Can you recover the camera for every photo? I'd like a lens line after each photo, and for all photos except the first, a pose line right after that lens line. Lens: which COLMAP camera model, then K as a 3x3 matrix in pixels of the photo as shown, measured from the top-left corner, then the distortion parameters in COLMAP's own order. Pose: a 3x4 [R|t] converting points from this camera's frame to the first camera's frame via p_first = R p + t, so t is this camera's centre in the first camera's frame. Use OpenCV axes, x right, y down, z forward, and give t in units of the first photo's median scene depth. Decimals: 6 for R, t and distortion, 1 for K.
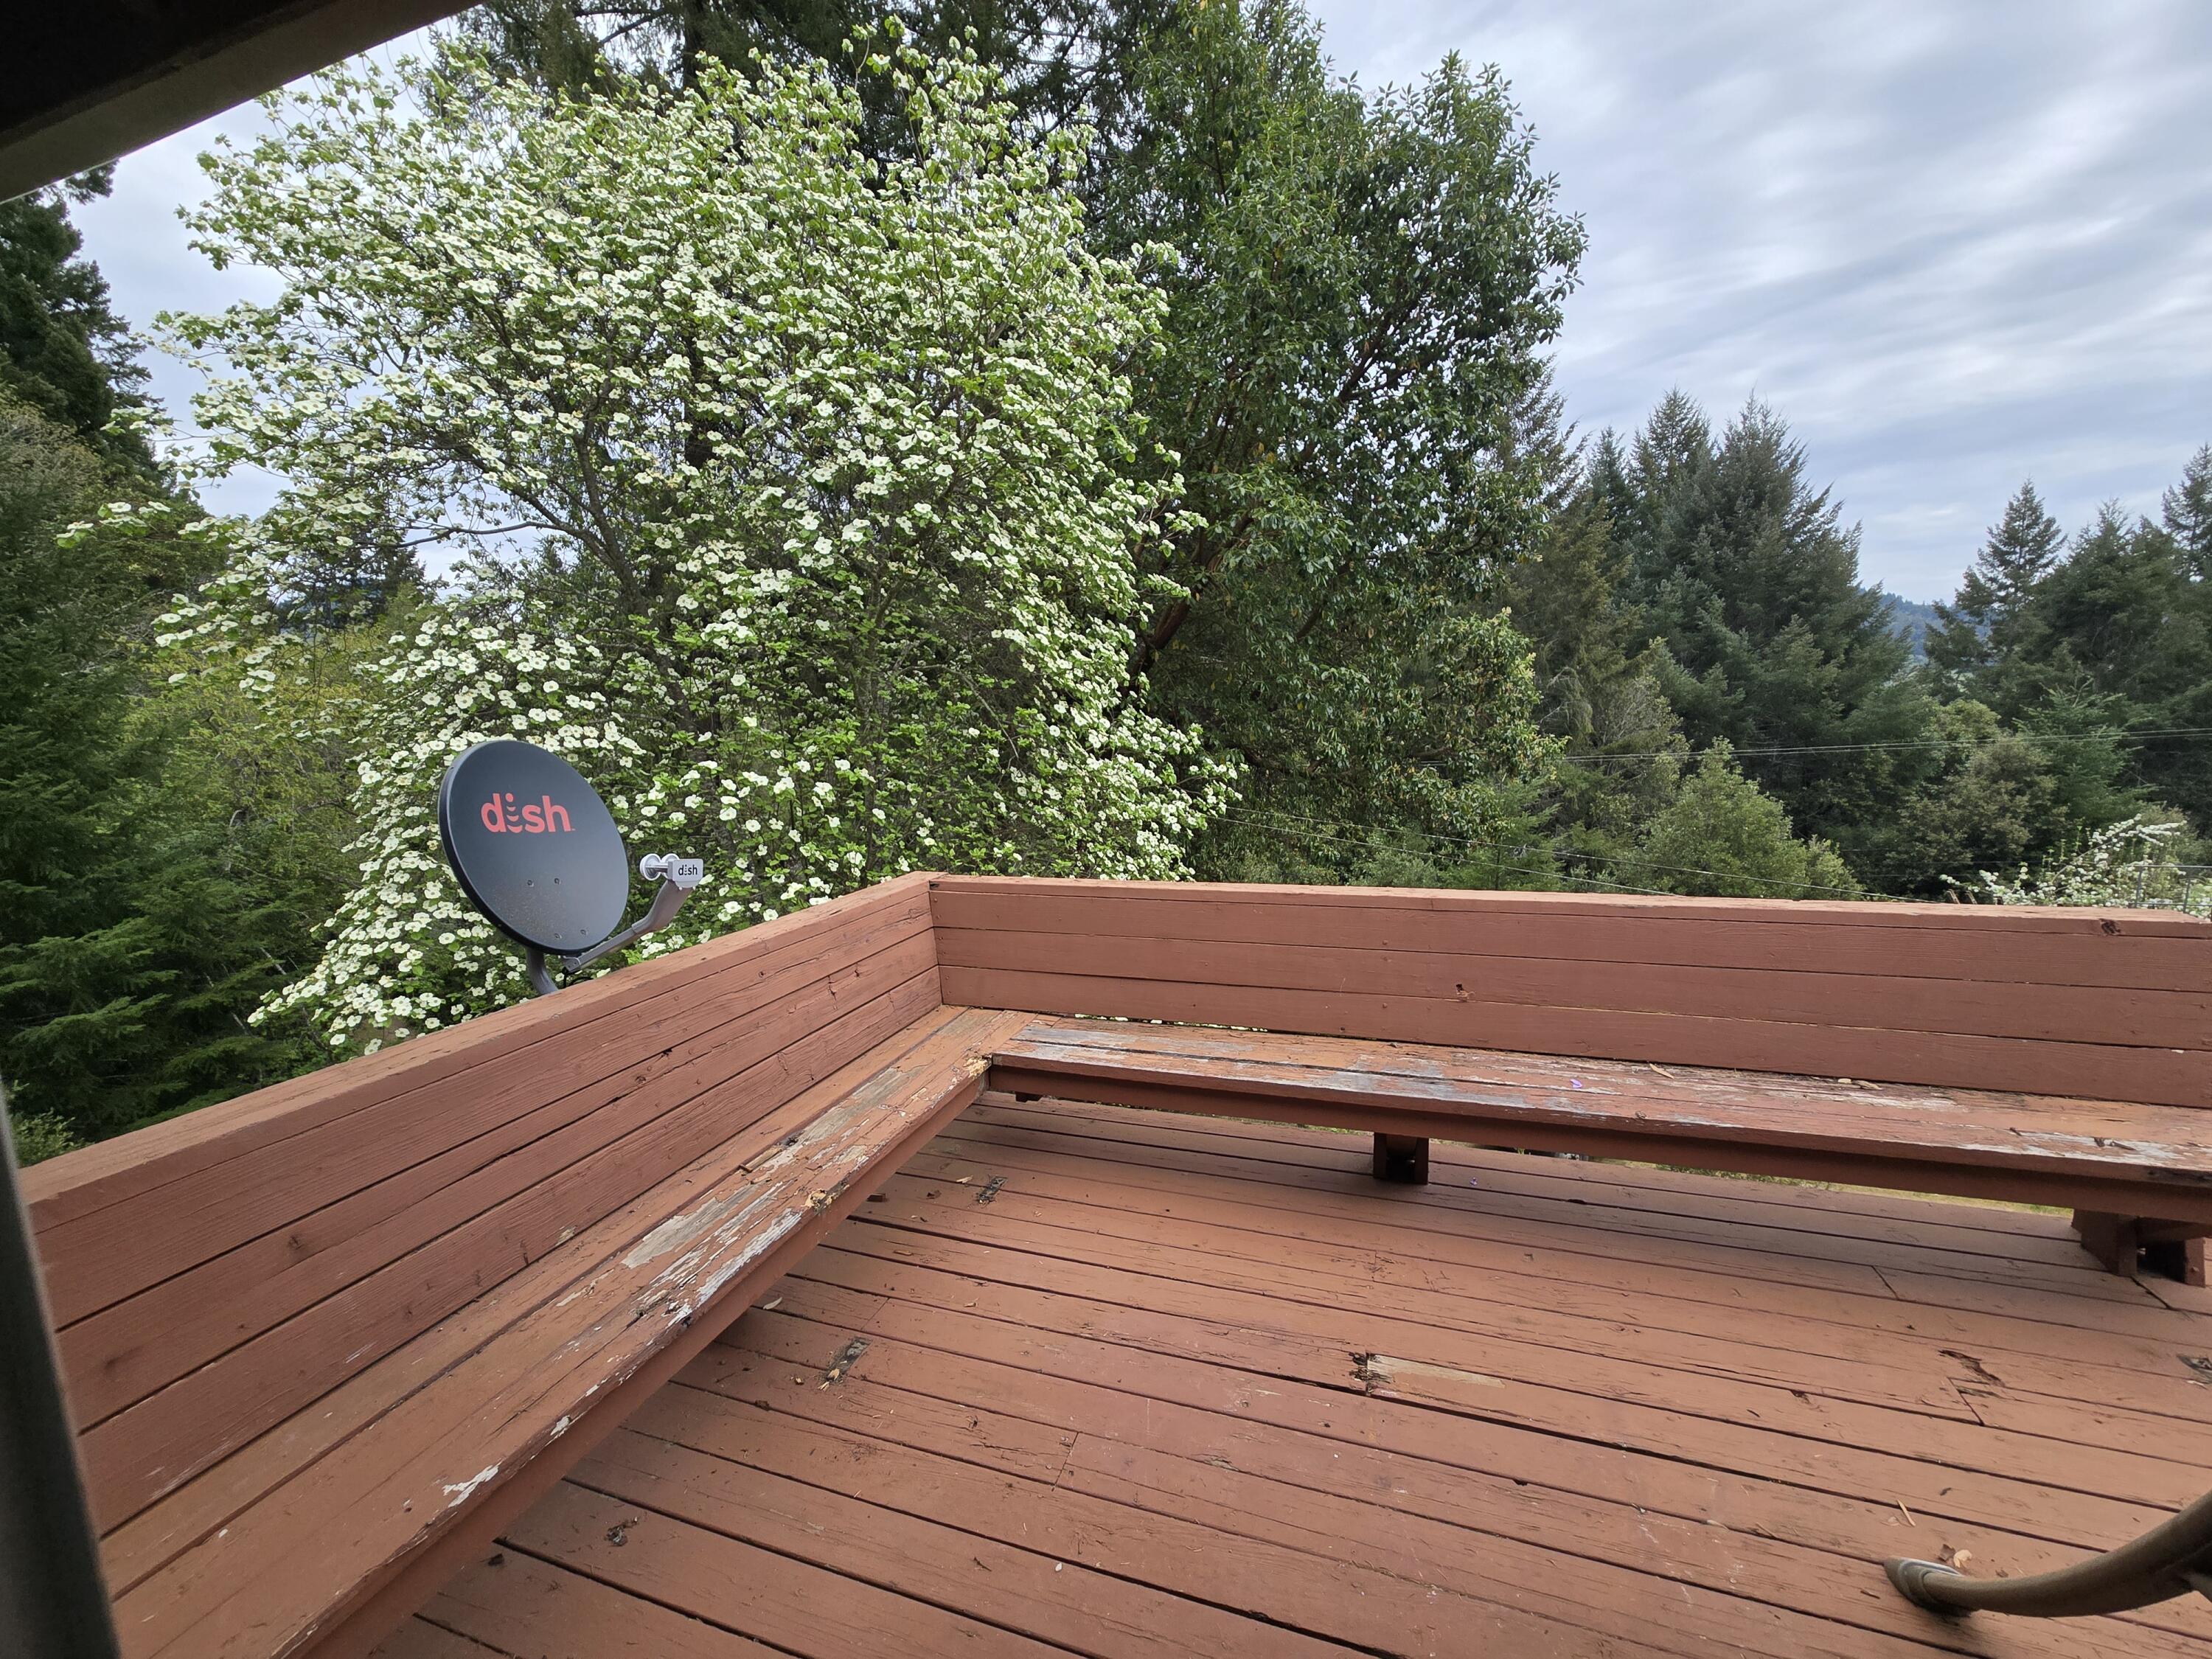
lens RADIAL K [[900.7, 0, 1094.7], [0, 900.7, 841.7], [0, 0, 1]] dist [-0.000568, -0.001443]
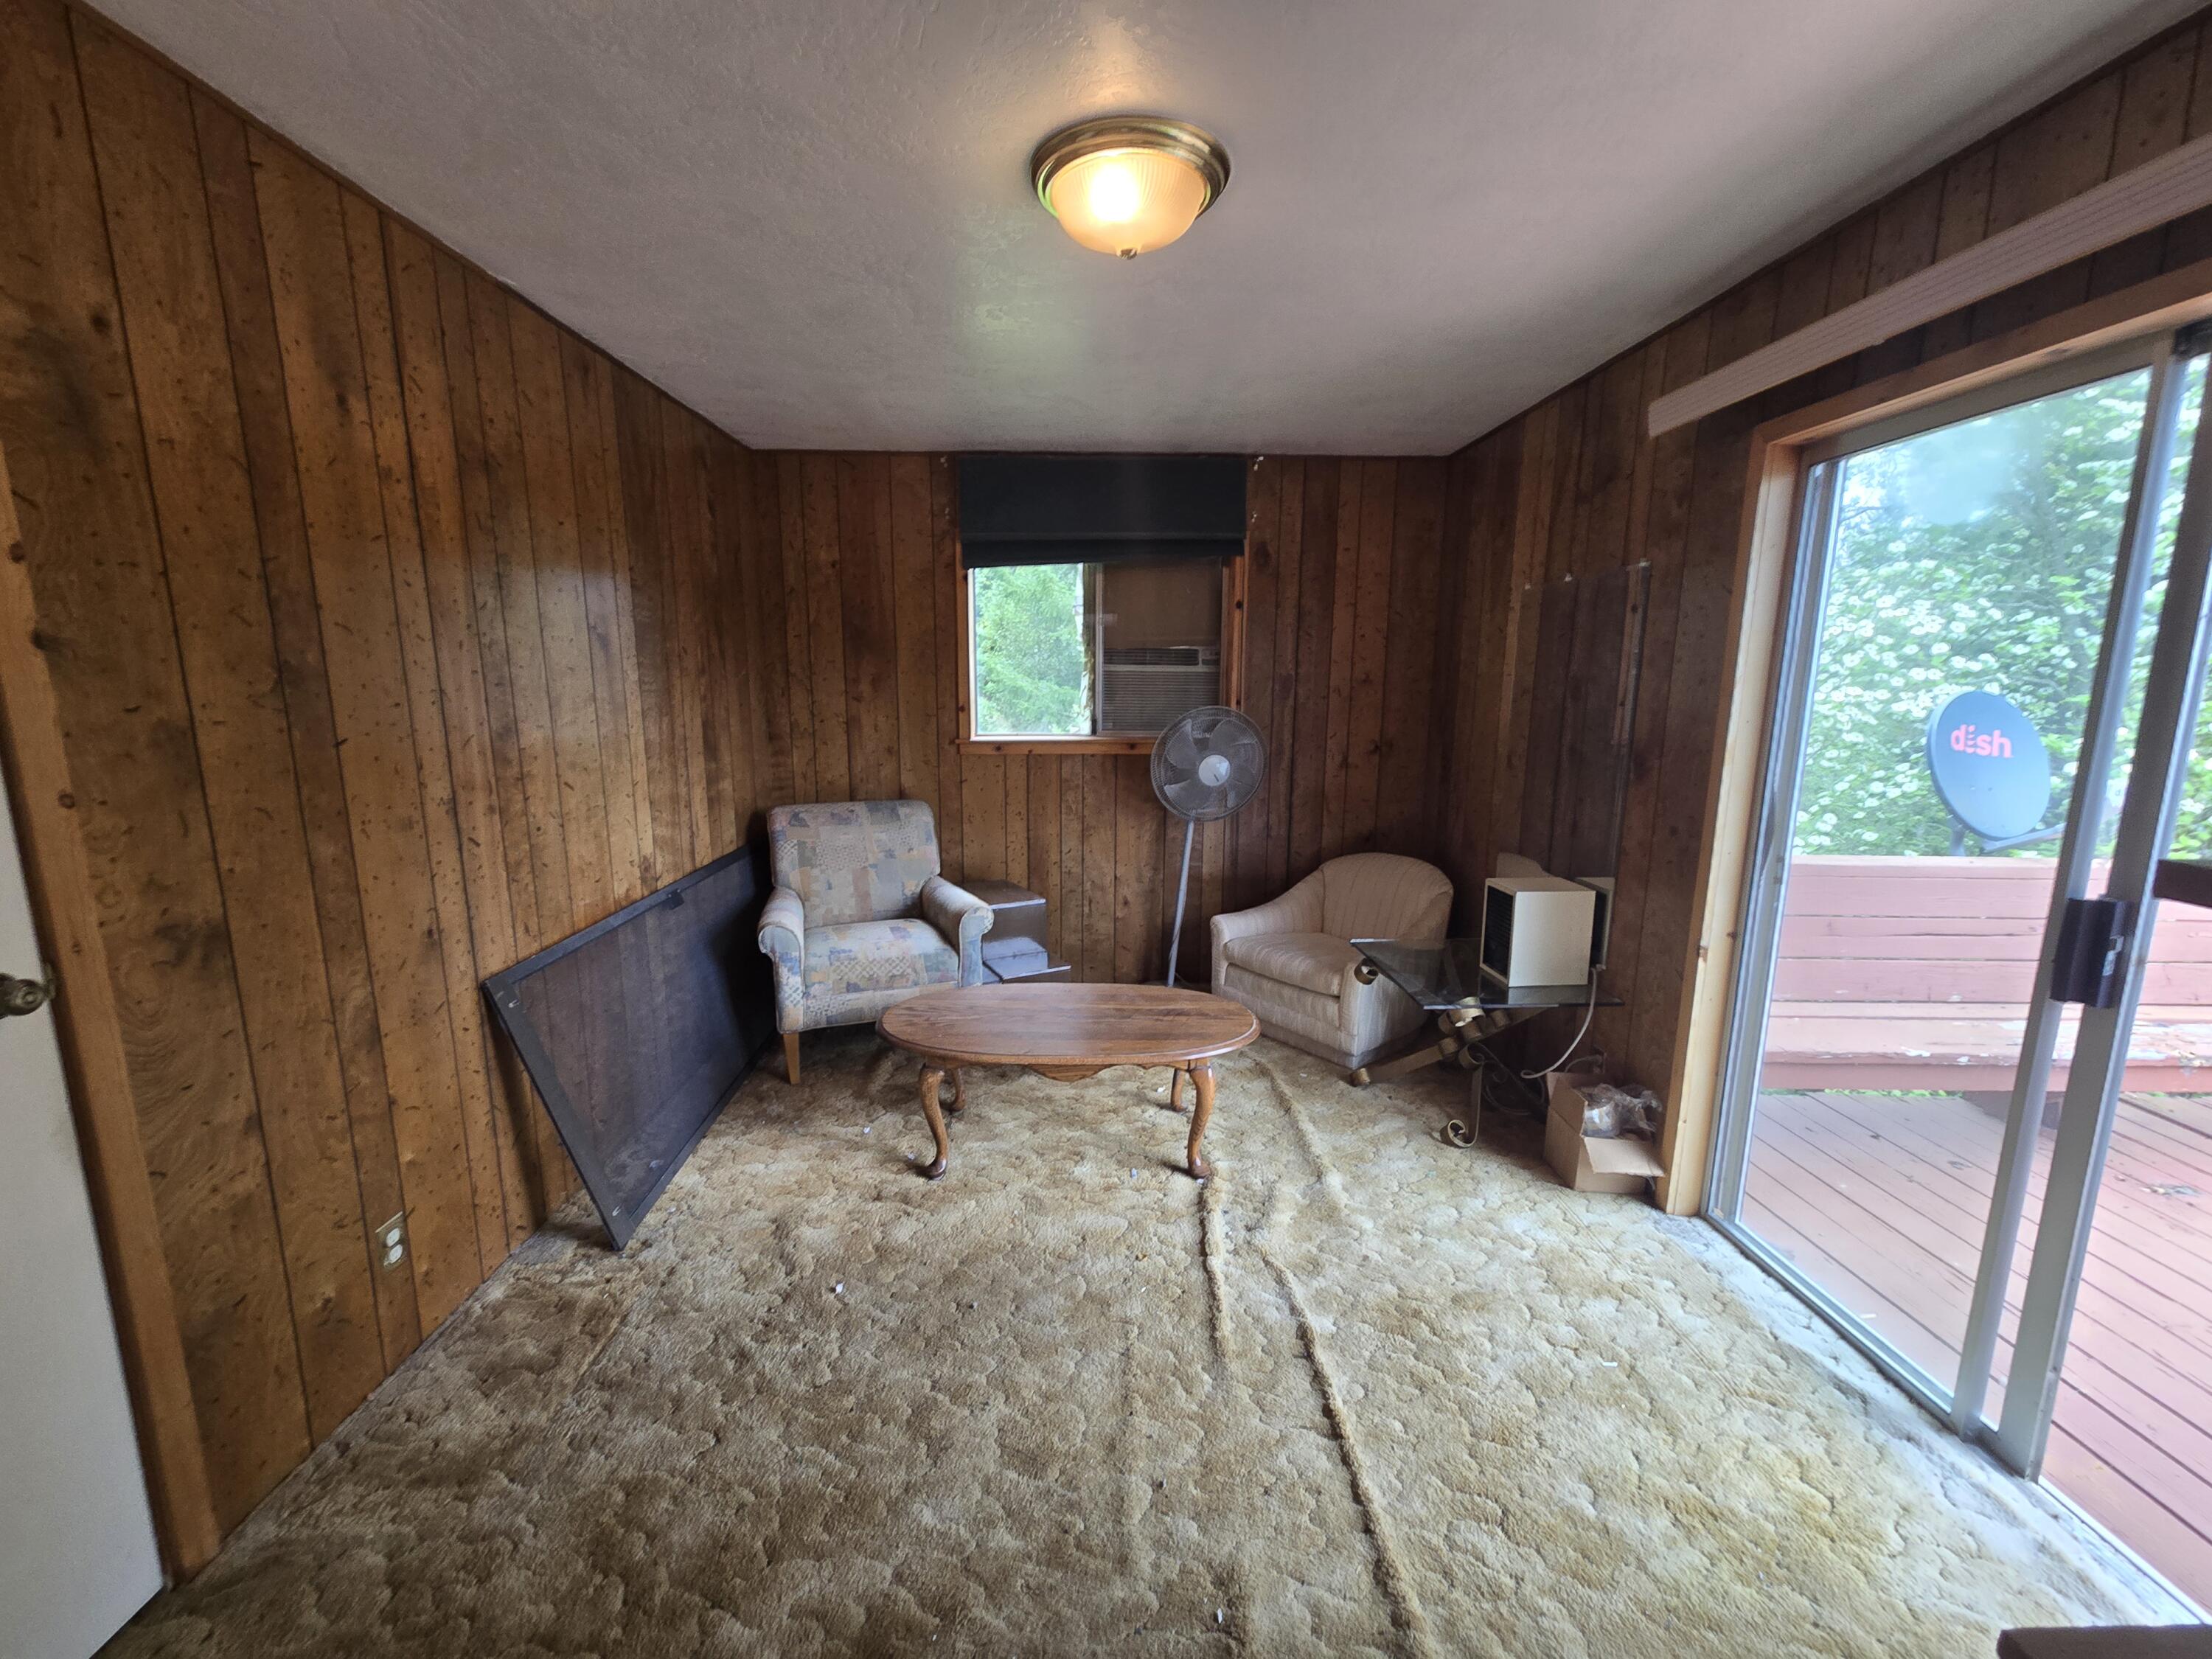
lens RADIAL K [[919.2, 0, 1097.6], [0, 919.2, 842.2], [0, 0, 1]] dist [0.001531, 0.000317]
pose [[0.354290, 0.195805, -0.914406, 0.100893], [-0.157094, 0.976399, 0.148213, 0.051520], [0.921846, 0.091137, 0.376688, -0.336330]]
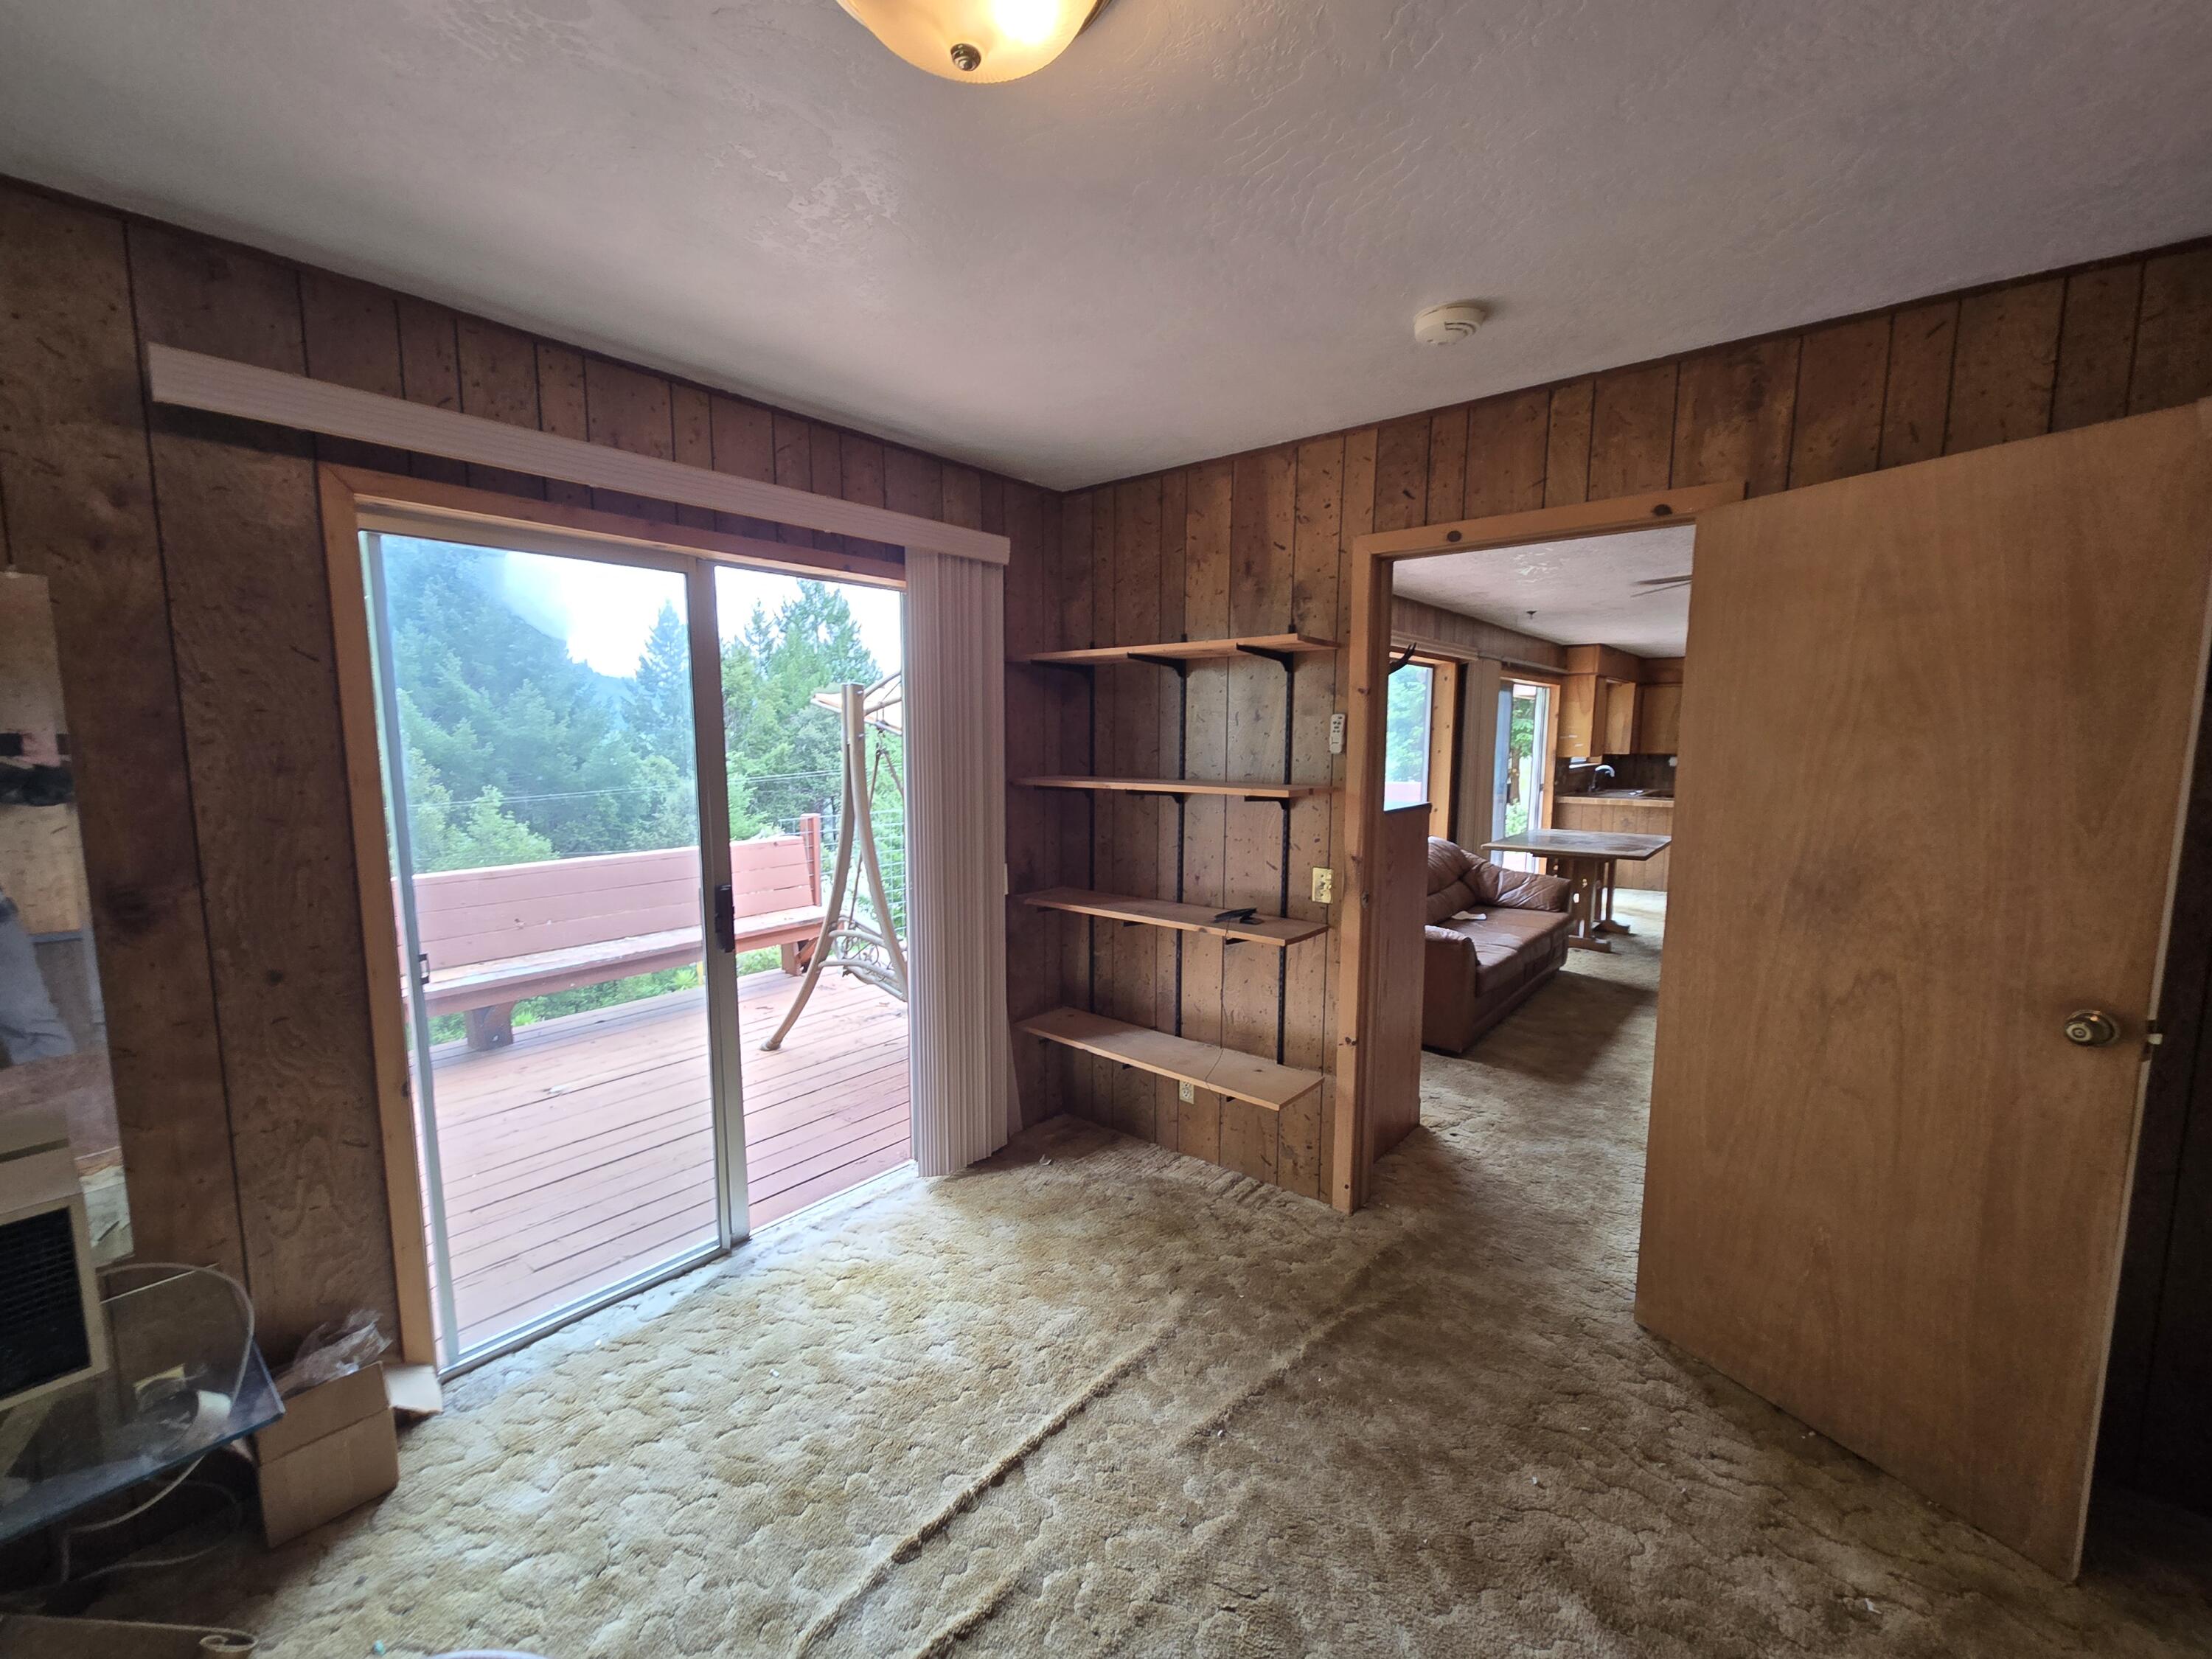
lens RADIAL K [[919.2, 0, 1097.6], [0, 919.2, 842.2], [0, 0, 1]] dist [0.001531, 0.000317]
pose [[0.346018, -0.075090, 0.935218, -0.384822], [0.130494, 0.990955, 0.031284, 0.049700], [-0.929108, 0.111216, 0.352687, -0.298434]]
